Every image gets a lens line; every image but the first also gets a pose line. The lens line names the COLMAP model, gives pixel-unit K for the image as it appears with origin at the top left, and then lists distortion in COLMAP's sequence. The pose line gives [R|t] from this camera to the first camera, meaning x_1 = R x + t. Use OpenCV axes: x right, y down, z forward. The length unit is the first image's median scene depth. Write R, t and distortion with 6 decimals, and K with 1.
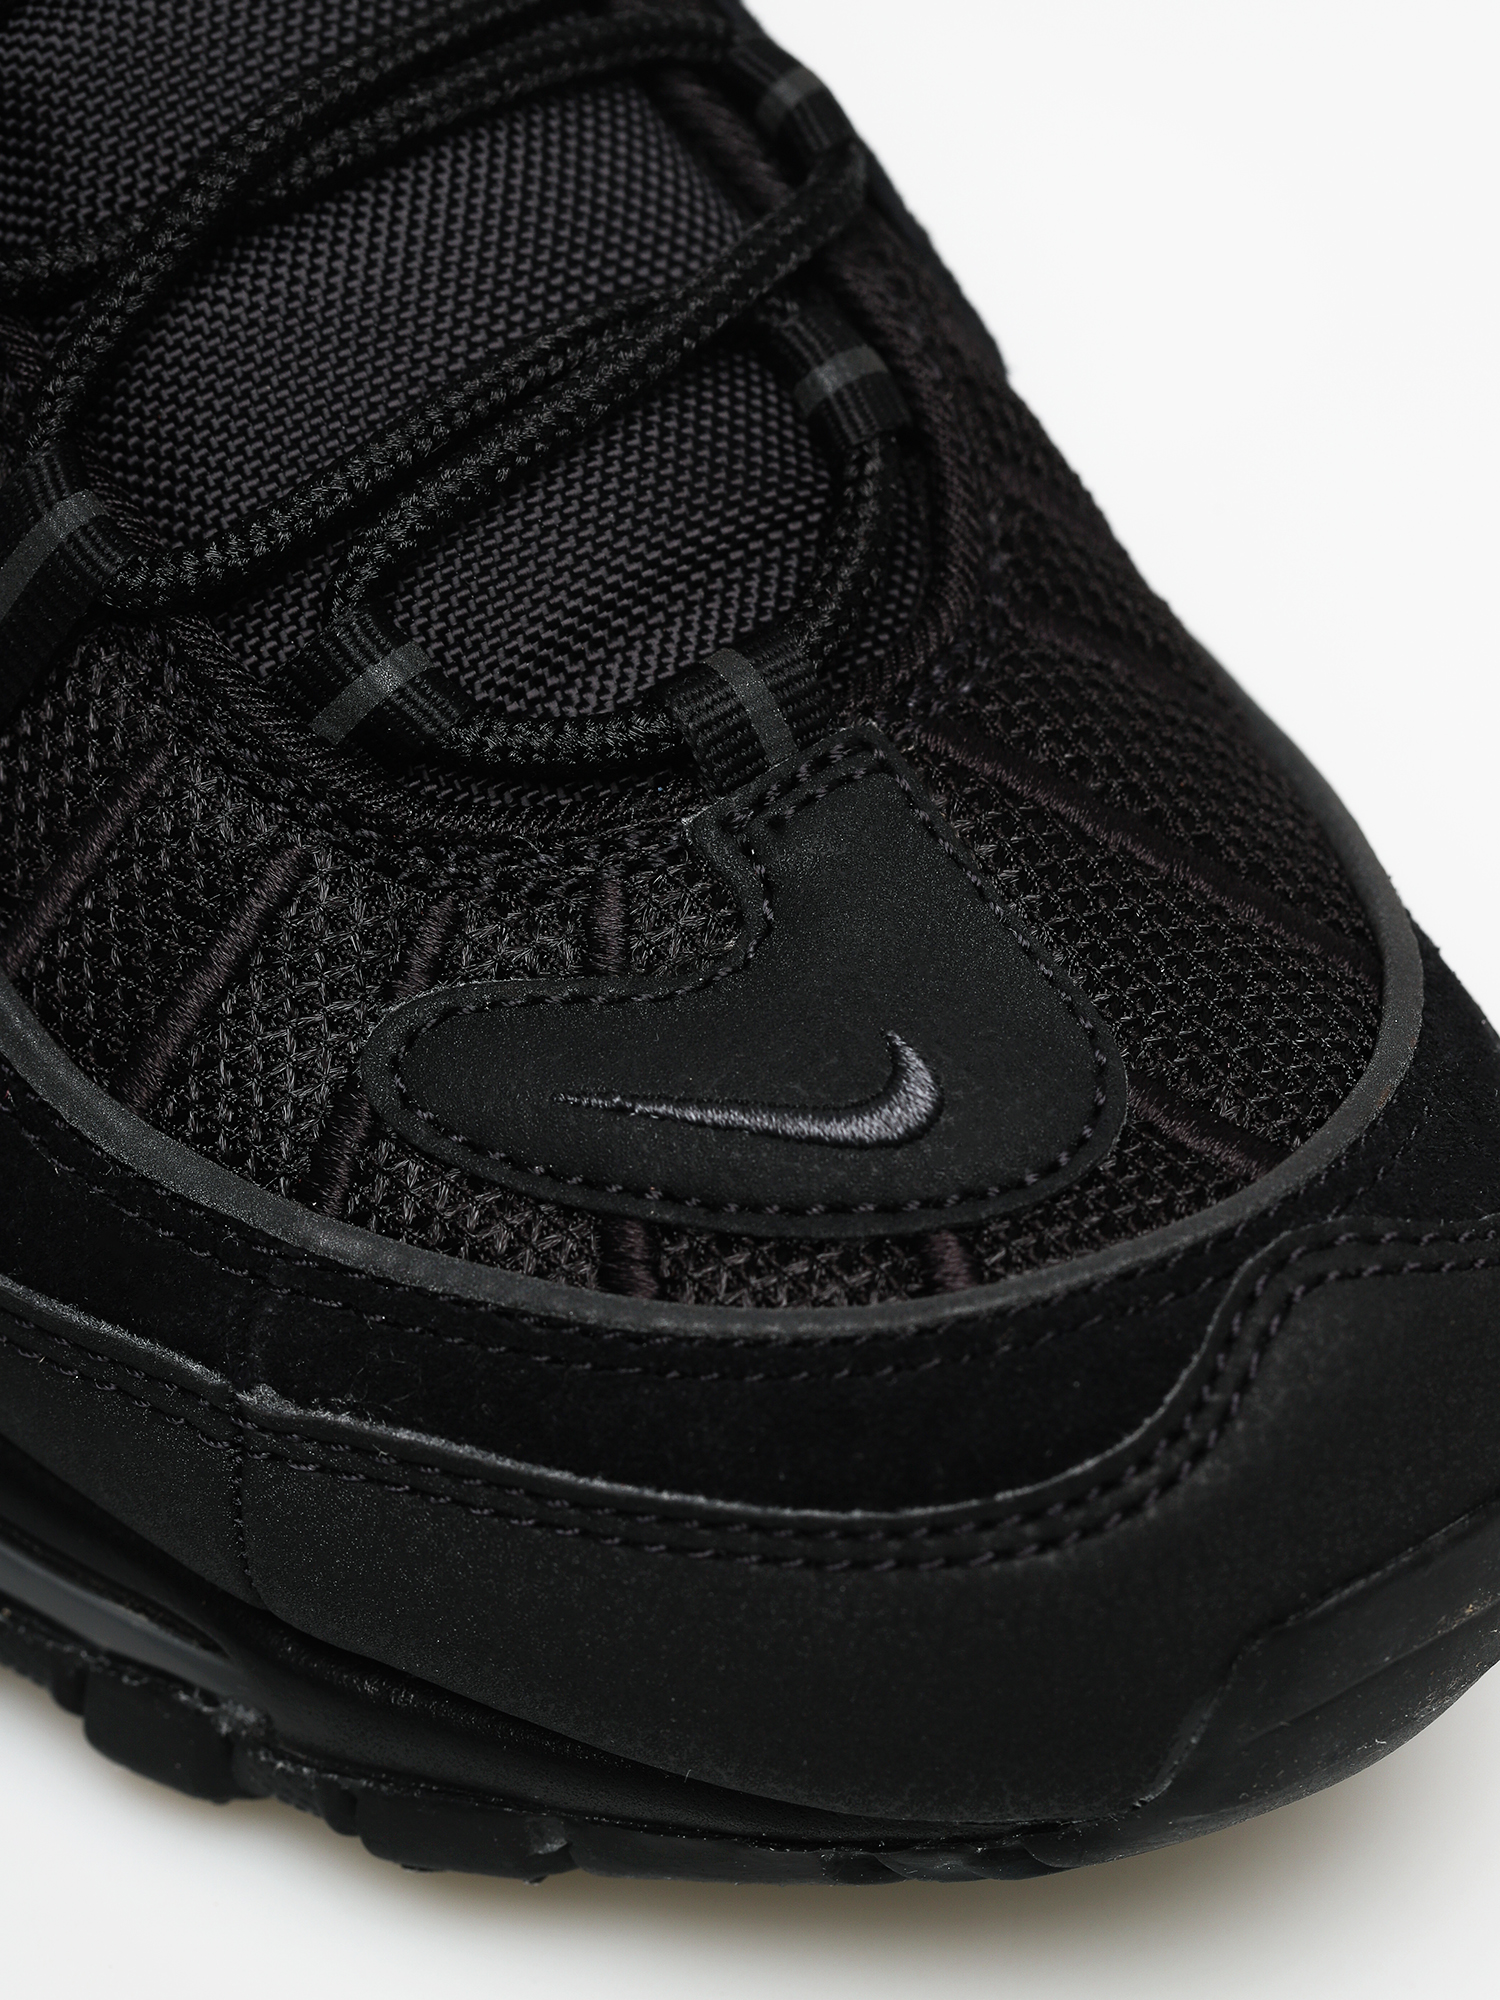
lens RADIAL K [[7310.5, 0, 751.1], [0, 7310.5, 999.8], [0, 0, 1]] dist [0.058942, 0.000000]
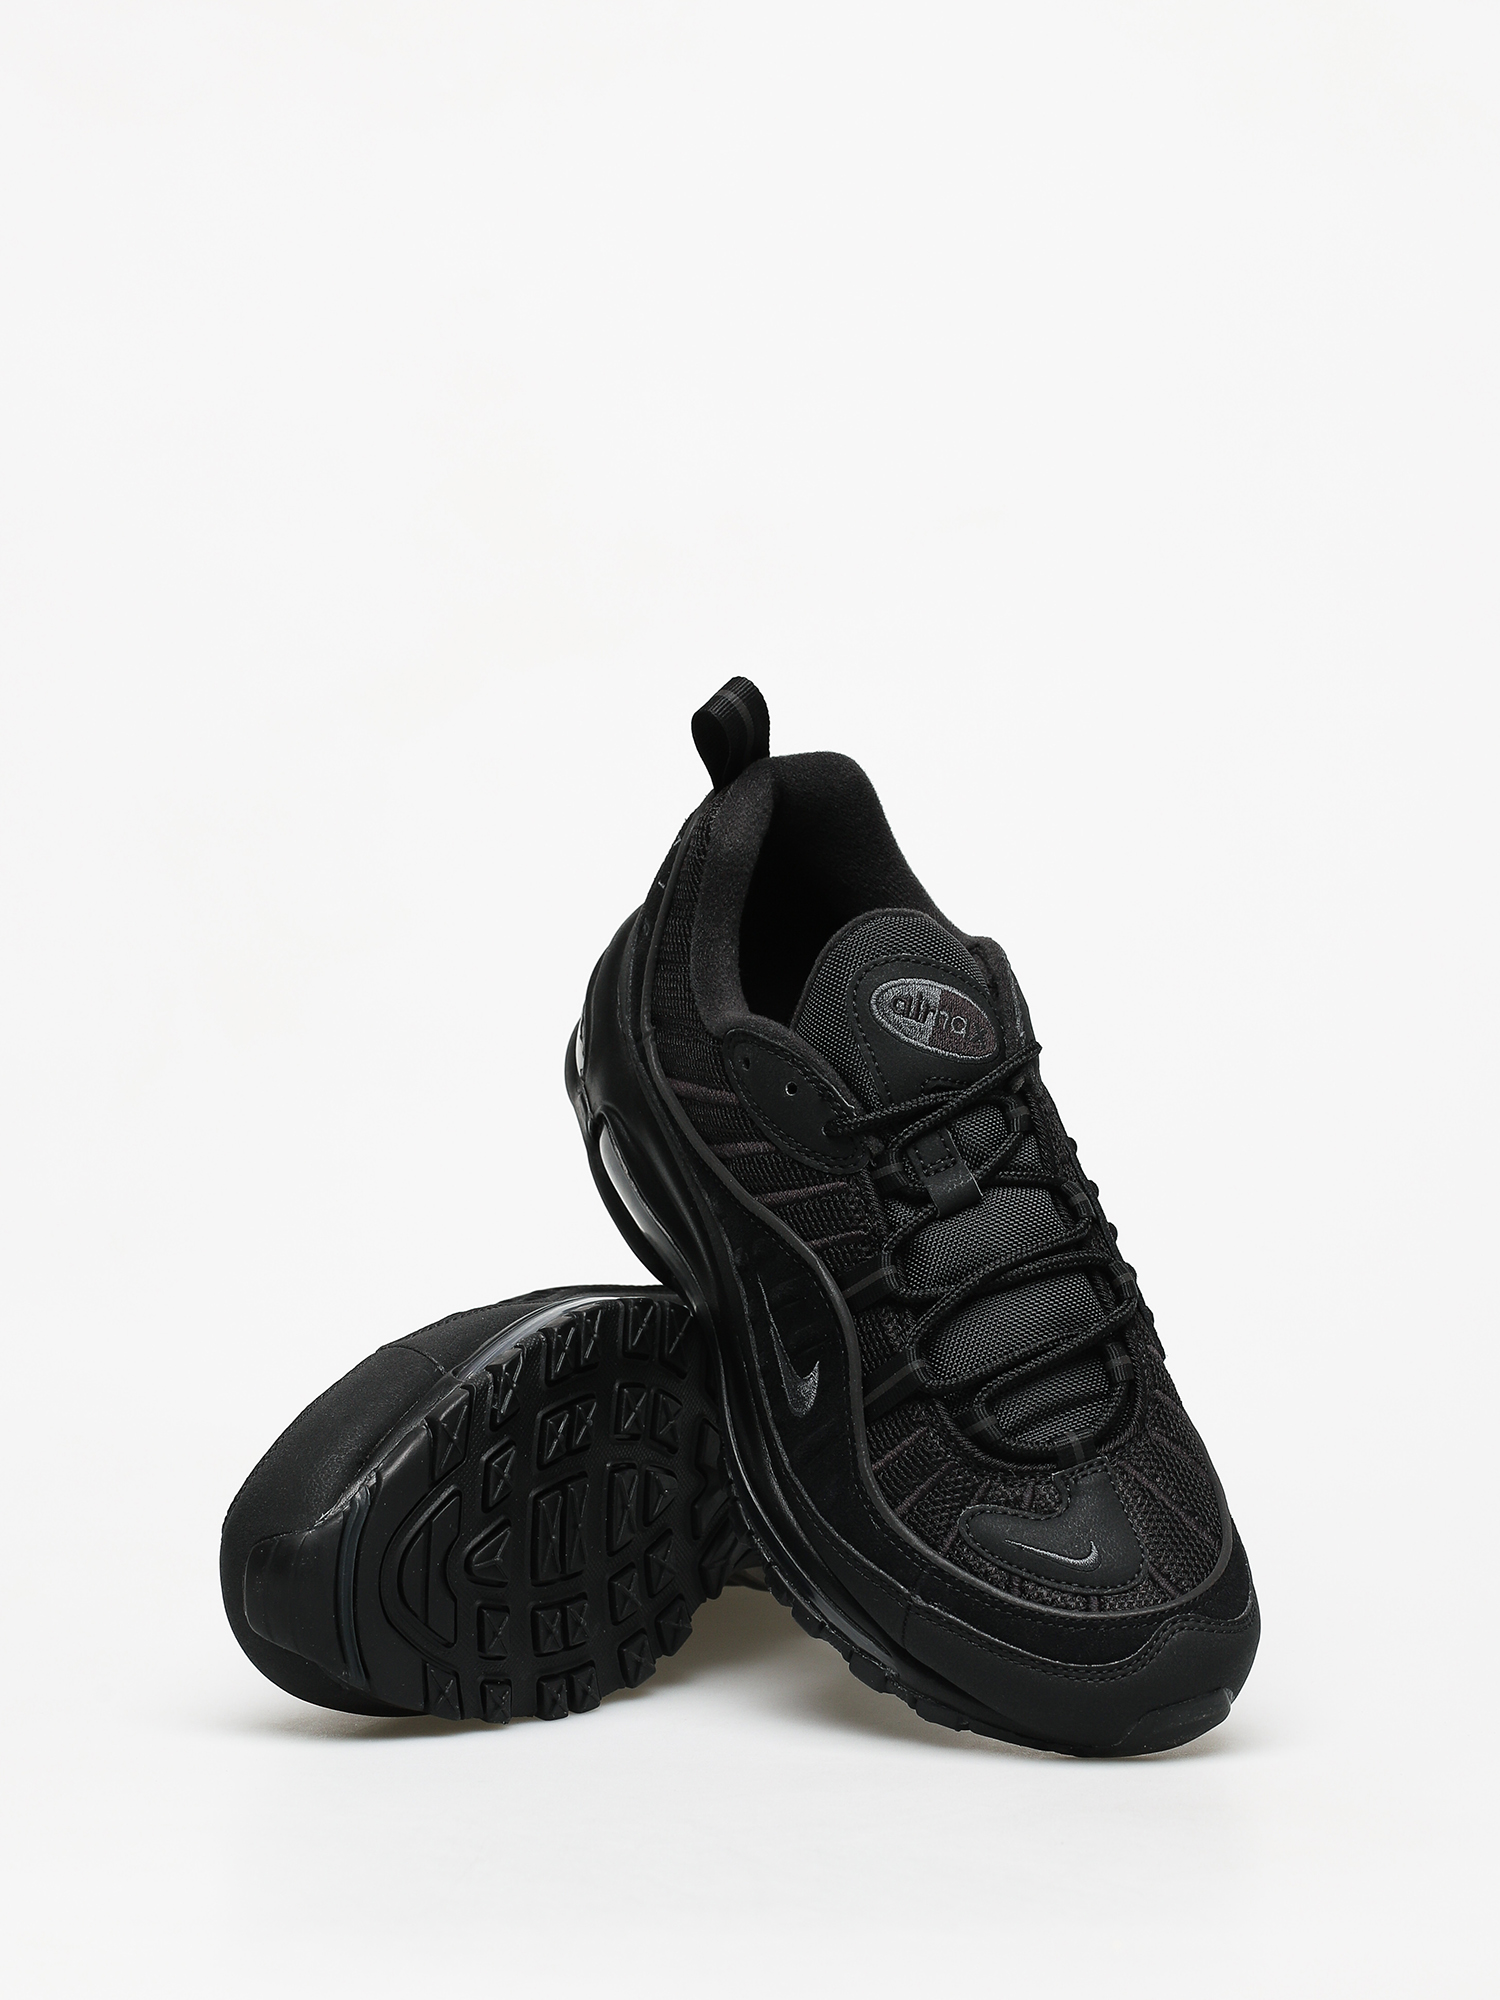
lens RADIAL K [[7310.5, 0, 749.2], [0, 7310.5, 999.7], [0, 0, 1]] dist [0.058942, 0.000000]
pose [[0.976273, 0.212077, -0.043746, -0.050239], [-0.210320, 0.976750, 0.041533, -0.401405], [0.051537, -0.031347, 0.998179, -2.904438]]
